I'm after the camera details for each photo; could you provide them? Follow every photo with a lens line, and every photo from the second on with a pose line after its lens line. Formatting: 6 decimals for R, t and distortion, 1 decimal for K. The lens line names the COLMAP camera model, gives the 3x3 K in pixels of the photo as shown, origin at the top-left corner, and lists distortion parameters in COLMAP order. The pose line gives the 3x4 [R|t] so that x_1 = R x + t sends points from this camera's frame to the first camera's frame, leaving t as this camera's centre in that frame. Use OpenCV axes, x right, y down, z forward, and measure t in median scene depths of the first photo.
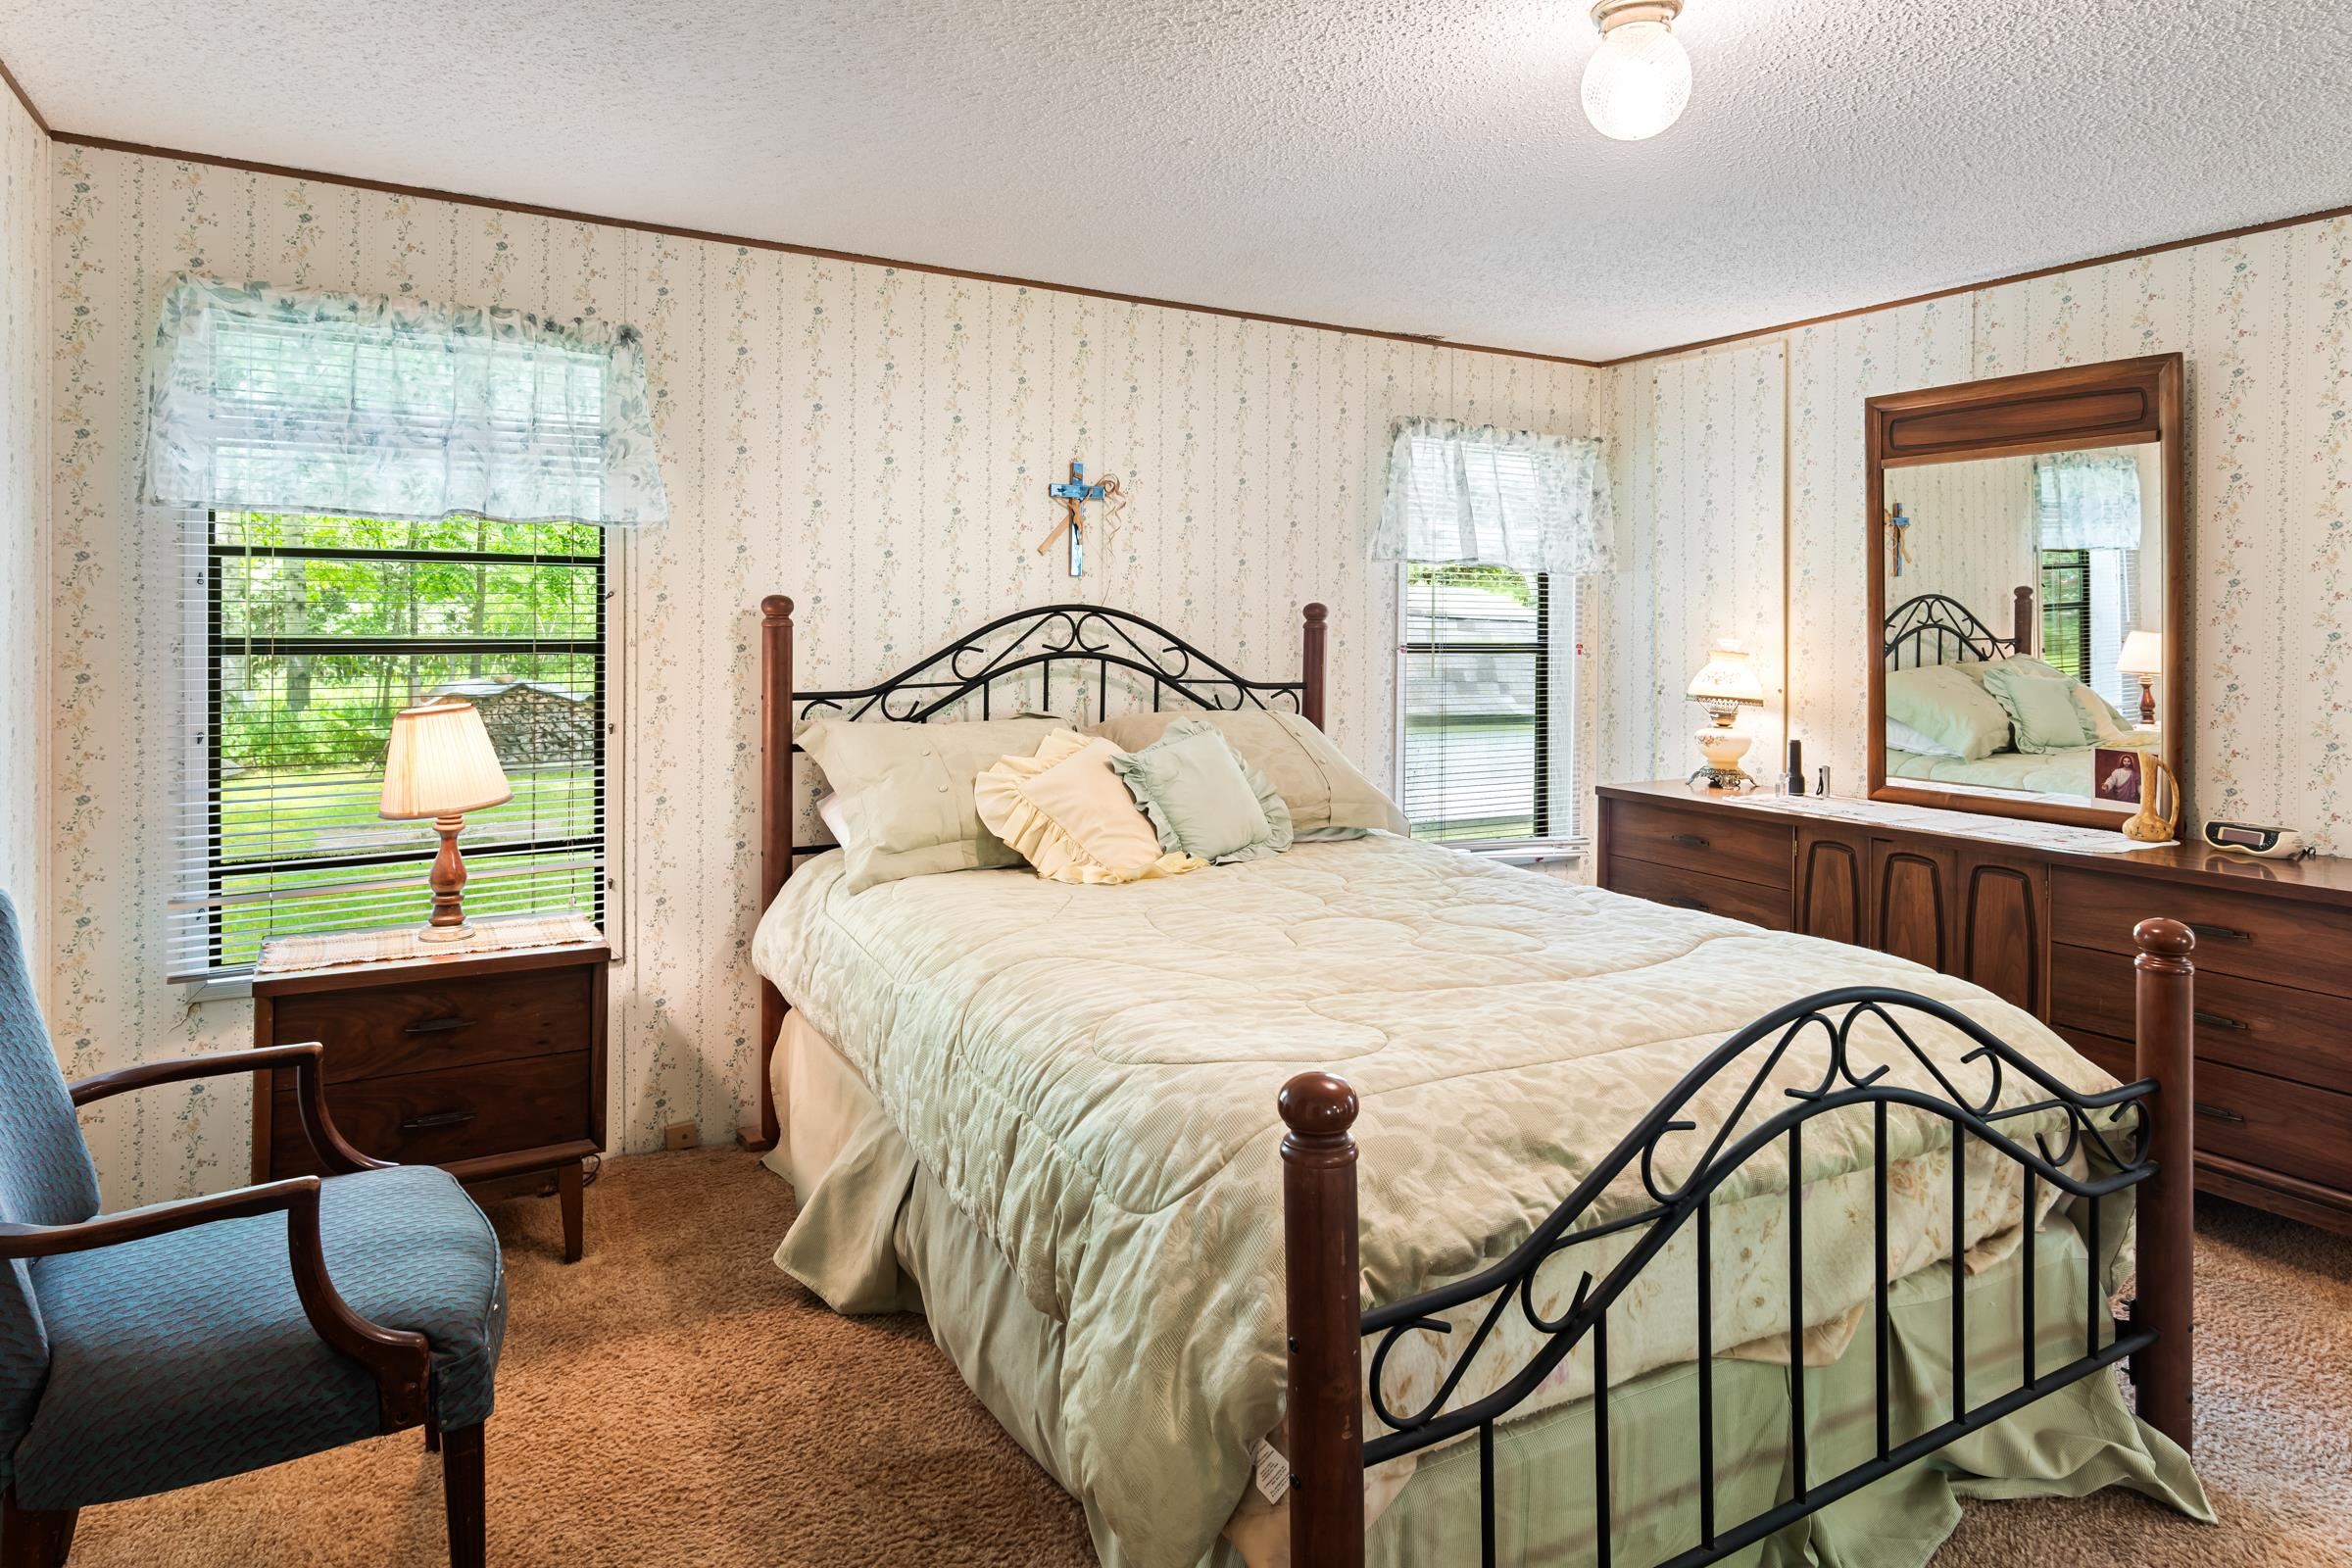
lens RADIAL K [[1287.7, 0, 1172.3], [0, 1287.7, 640.4], [0, 0, 1]] dist [-0.021045, 0.000223]
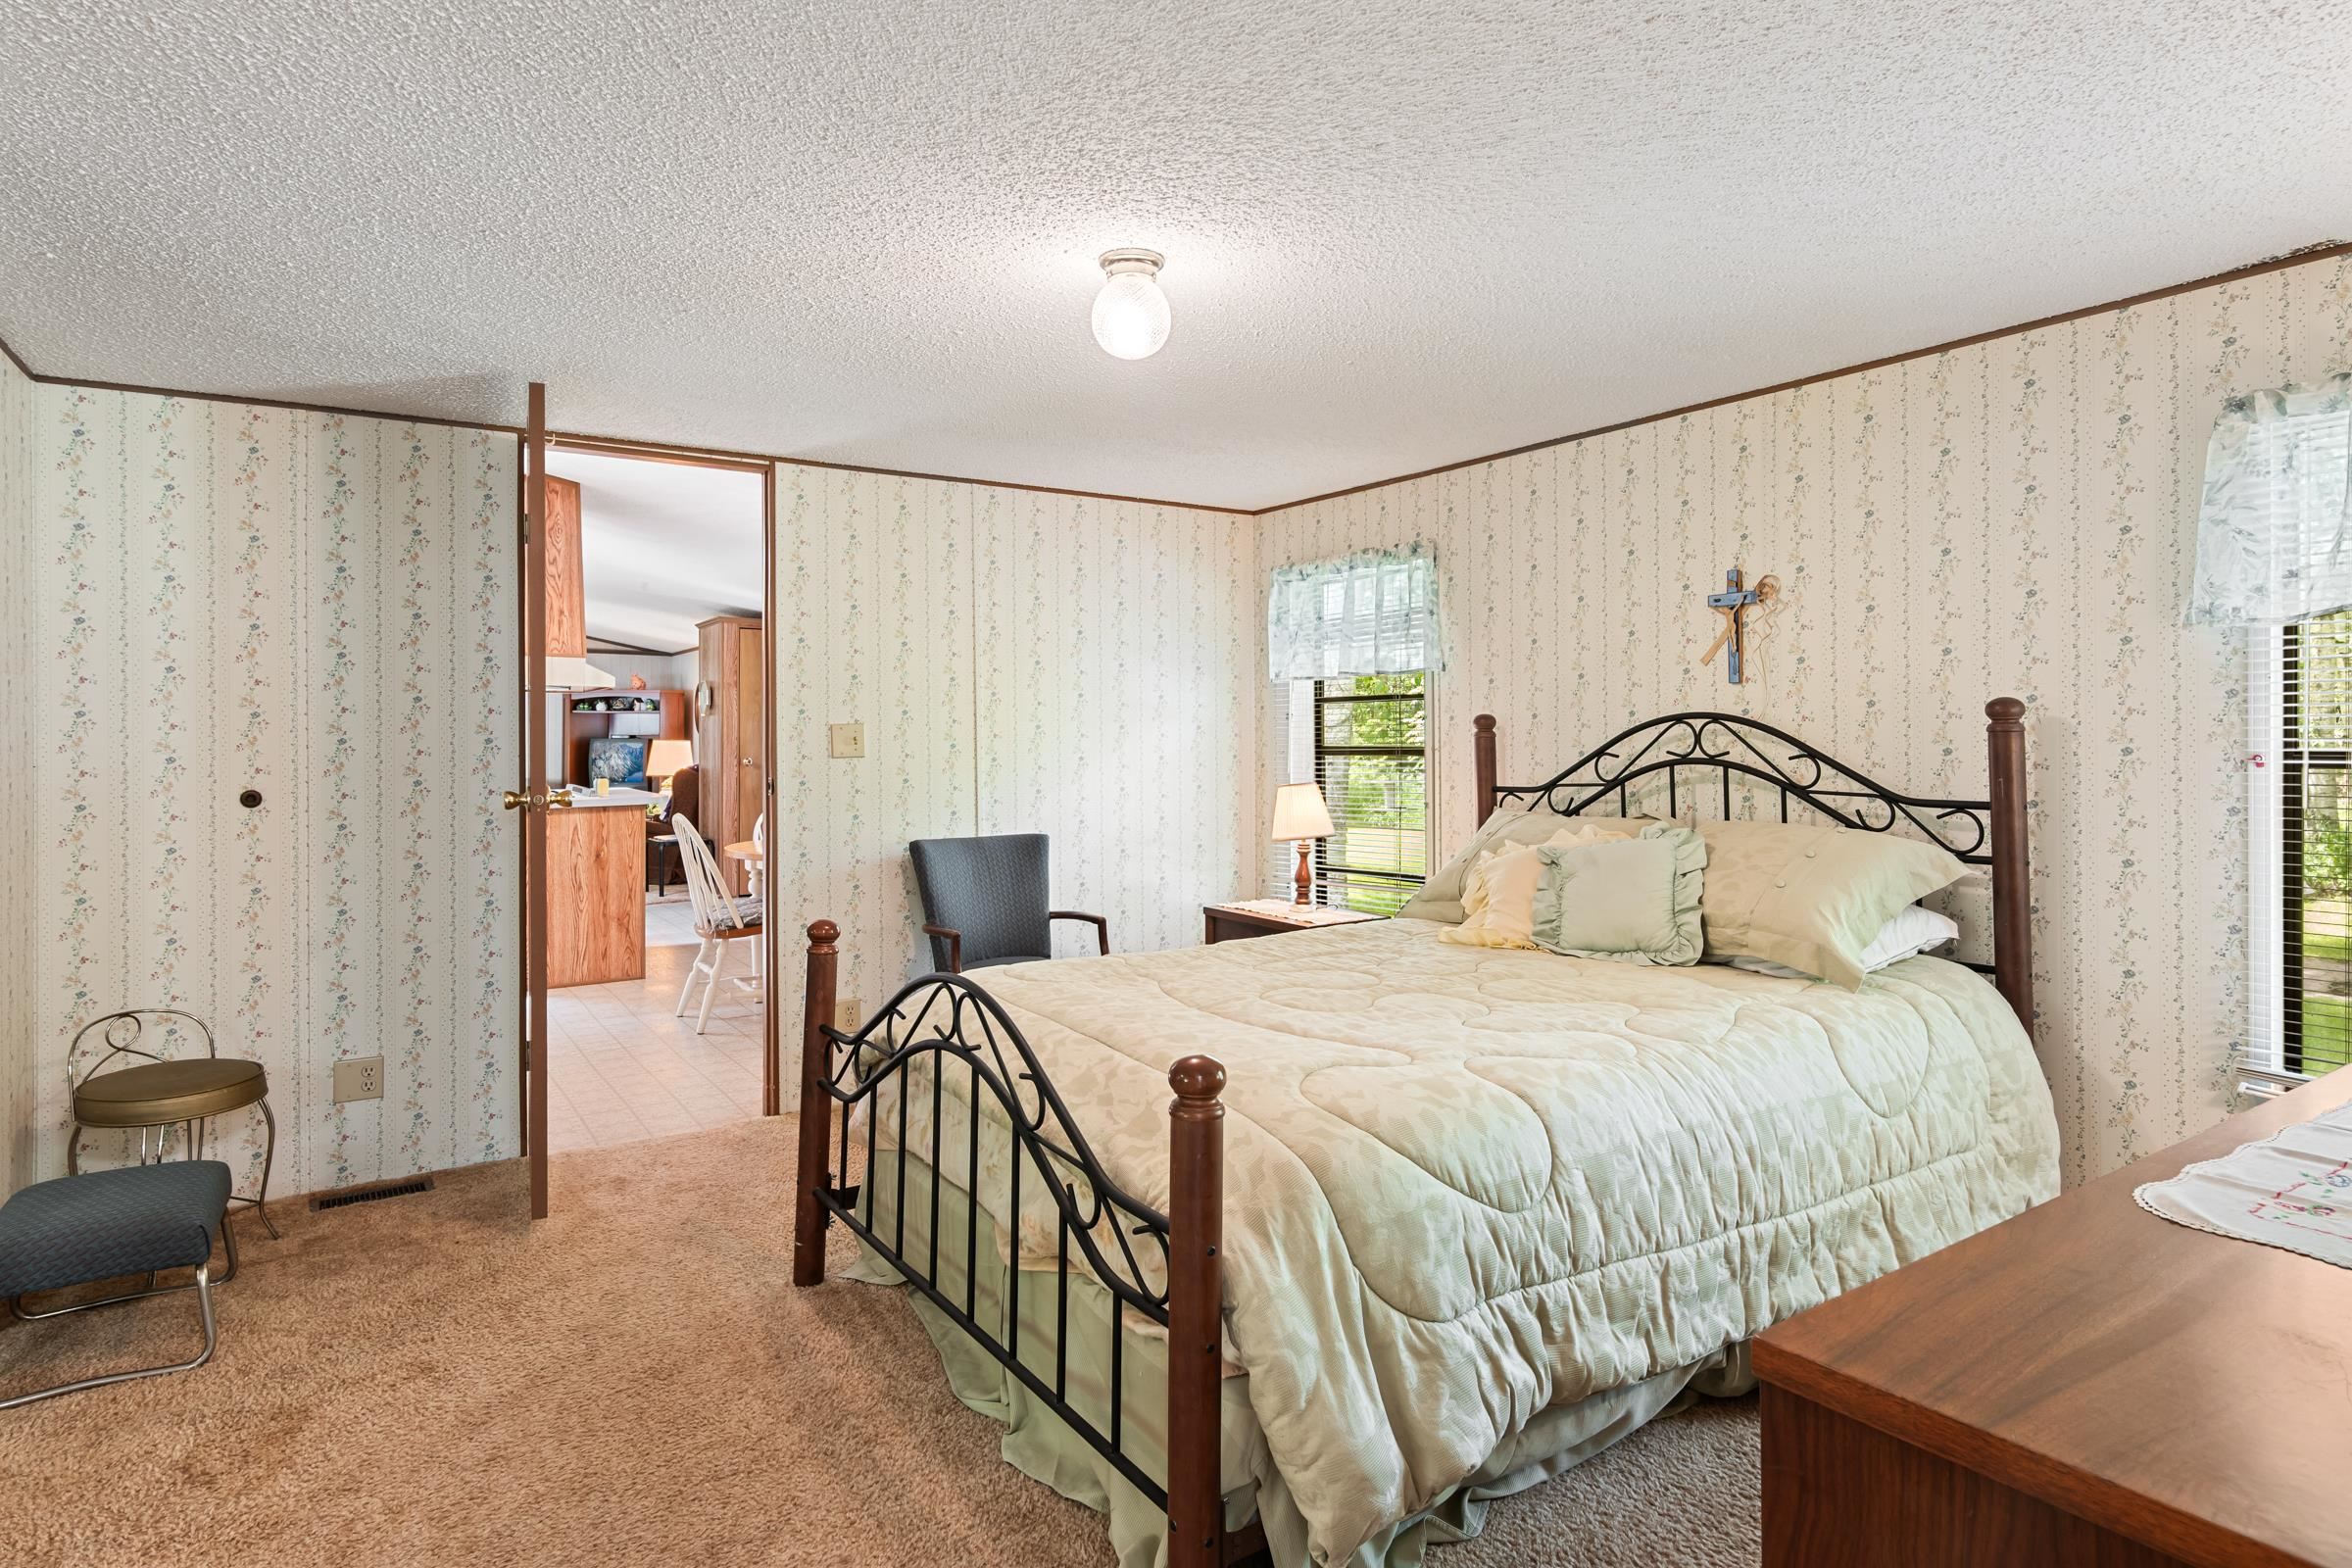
lens RADIAL K [[1297.7, 0, 1174.6], [0, 1297.7, 744.2], [0, 0, 1]] dist [-0.046188, -0.000332]
pose [[0.054546, -0.002624, -0.998508, 0.921597], [-0.001461, 0.999995, -0.002708, 0.000900], [0.998510, 0.001606, 0.054542, 0.522248]]
